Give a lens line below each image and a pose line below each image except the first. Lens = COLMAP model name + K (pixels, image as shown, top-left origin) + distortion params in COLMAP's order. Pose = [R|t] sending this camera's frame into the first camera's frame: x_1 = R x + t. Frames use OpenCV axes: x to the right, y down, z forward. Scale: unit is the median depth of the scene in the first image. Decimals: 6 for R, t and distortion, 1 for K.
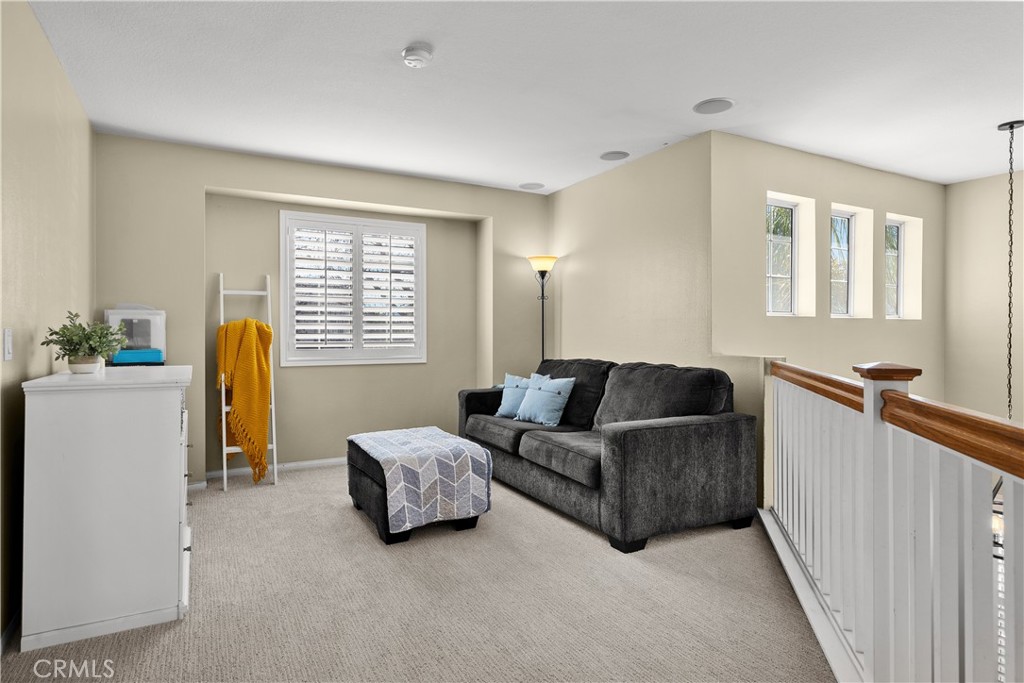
lens RADIAL K [[548.1, 0, 512.0], [0, 548.1, 341.5], [0, 0, 1]] dist [-0.001282, -0.000866]
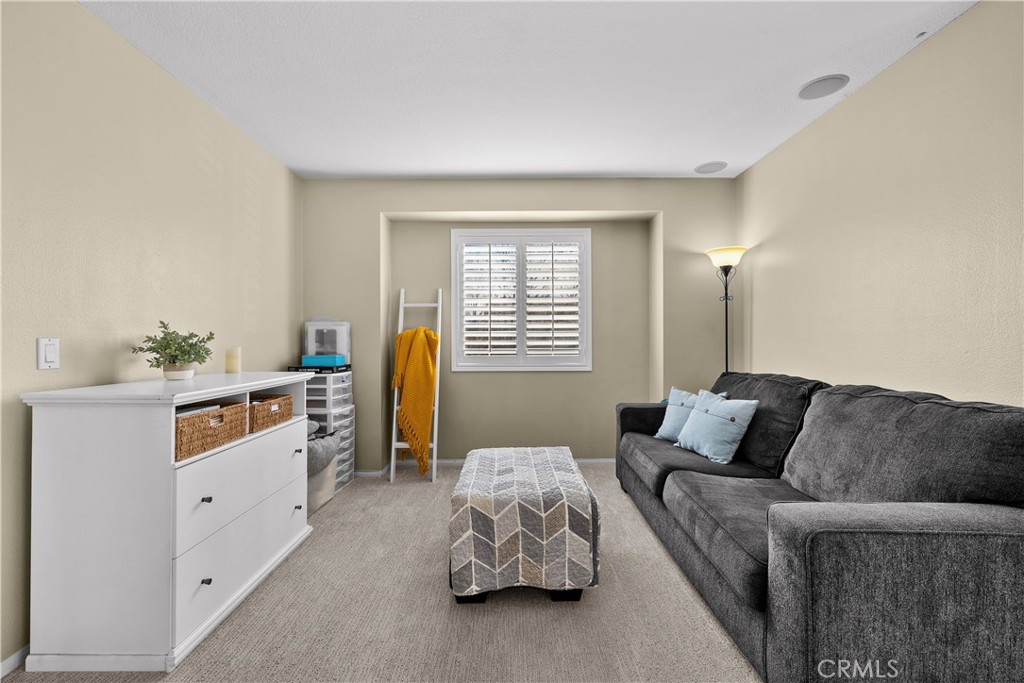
lens RADIAL K [[417.5, 0, 513.0], [0, 417.5, 342.4], [0, 0, 1]] dist [-0.001474, -0.000257]
pose [[0.875147, 0.000579, -0.483856, 0.102773], [-0.005191, 0.999953, -0.008193, -0.006276], [0.483829, 0.009682, 0.875109, 0.360761]]
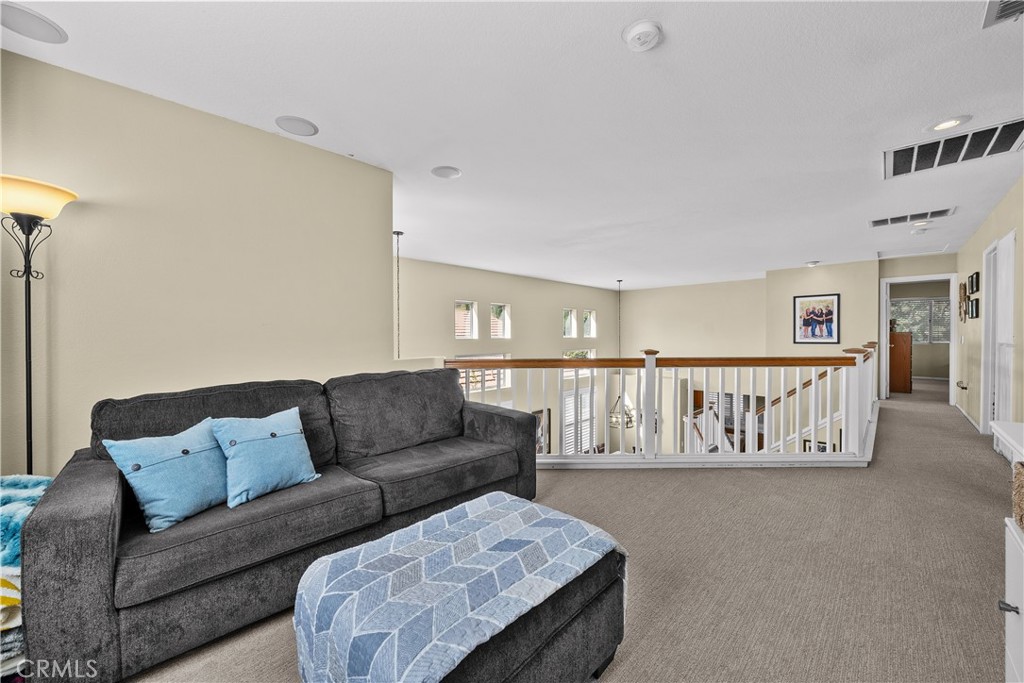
lens RADIAL K [[374.6, 0, 507.0], [0, 374.6, 344.0], [0, 0, 1]] dist [-0.003019, -0.000091]
pose [[-0.265758, -0.032613, 0.963488, -0.460706], [0.015805, 0.999146, 0.038180, -0.034326], [-0.963910, 0.025375, -0.265015, 0.898325]]
